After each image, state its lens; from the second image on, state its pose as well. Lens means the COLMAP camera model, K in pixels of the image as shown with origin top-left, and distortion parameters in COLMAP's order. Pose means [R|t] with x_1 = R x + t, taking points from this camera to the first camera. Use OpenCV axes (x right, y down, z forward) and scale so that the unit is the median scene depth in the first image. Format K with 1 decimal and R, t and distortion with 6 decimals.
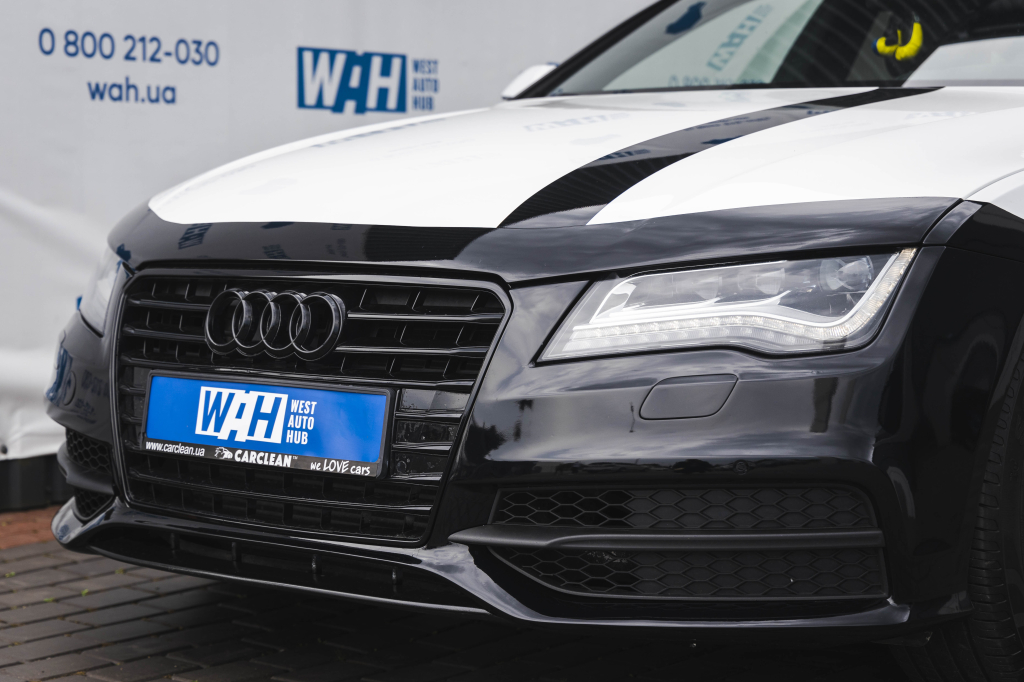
lens RADIAL K [[2152.6, 0, 516.8], [0, 2152.6, 339.3], [0, 0, 1]] dist [0.060295, 0.000000]
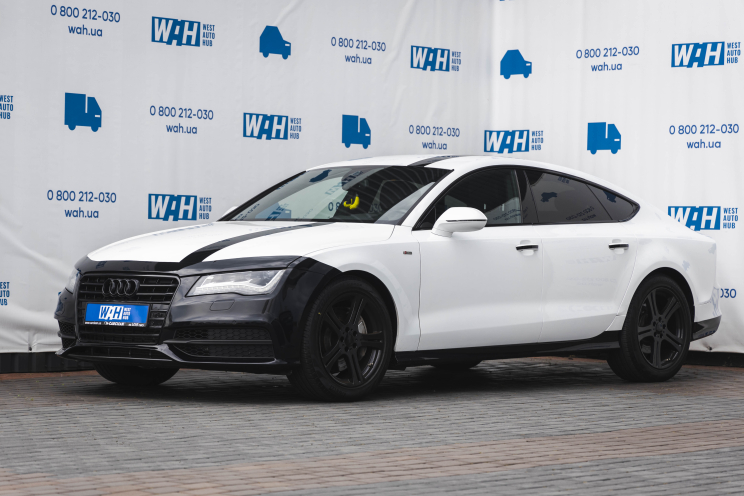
lens RADIAL K [[2426.4, 0, 373.7], [0, 2426.4, 248.0], [0, 0, 1]] dist [0.052962, 0.000000]
pose [[0.998699, 0.012881, -0.049330, 0.530894], [-0.016508, 0.997132, -0.073855, 0.227987], [0.048237, 0.074573, 0.996048, -3.161399]]
